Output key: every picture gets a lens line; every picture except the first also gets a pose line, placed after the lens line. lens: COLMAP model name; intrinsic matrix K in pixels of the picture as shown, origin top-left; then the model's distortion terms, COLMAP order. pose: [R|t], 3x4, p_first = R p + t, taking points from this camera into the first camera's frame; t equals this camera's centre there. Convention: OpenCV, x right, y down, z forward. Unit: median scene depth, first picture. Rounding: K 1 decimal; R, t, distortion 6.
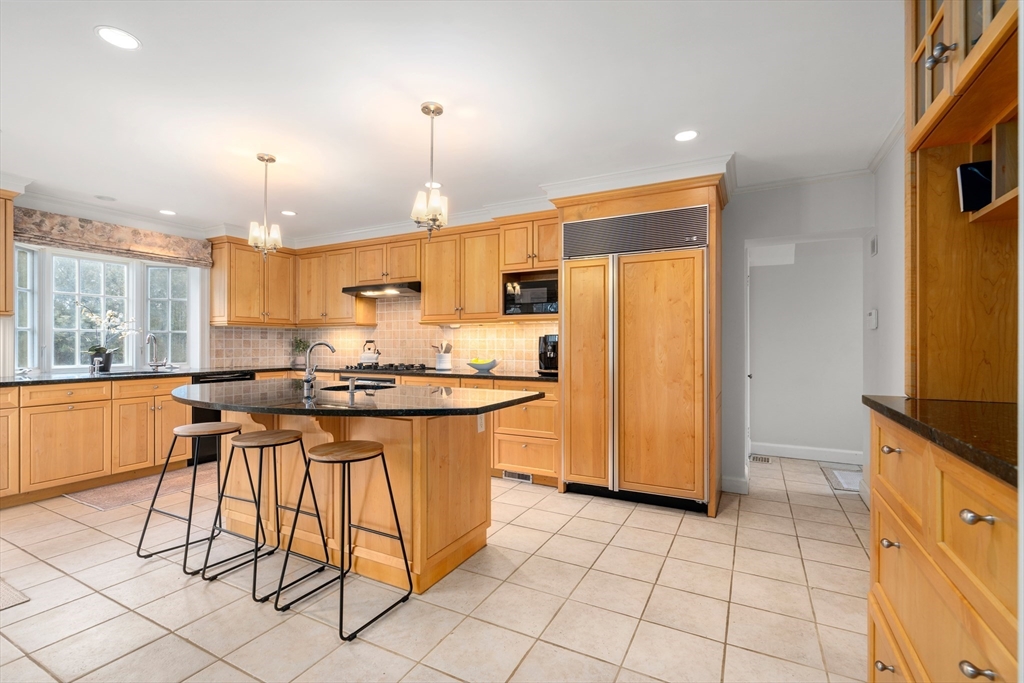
lens RADIAL K [[461.4, 0, 511.5], [0, 461.4, 338.7], [0, 0, 1]] dist [-0.000122, 0.000992]
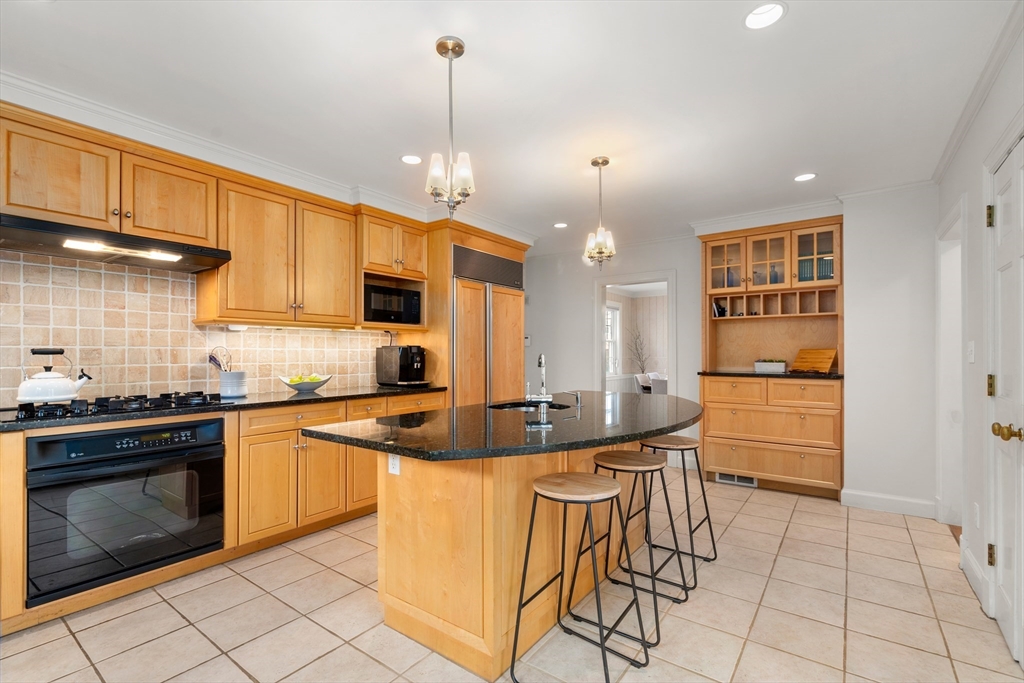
lens RADIAL K [[461.4, 0, 511.5], [0, 461.4, 338.7], [0, 0, 1]] dist [-0.000122, 0.000992]
pose [[0.146726, 0.022959, 0.988911, -0.745056], [-0.015142, 0.999666, -0.020962, -0.005195], [-0.989061, -0.011899, 0.147025, 0.564823]]
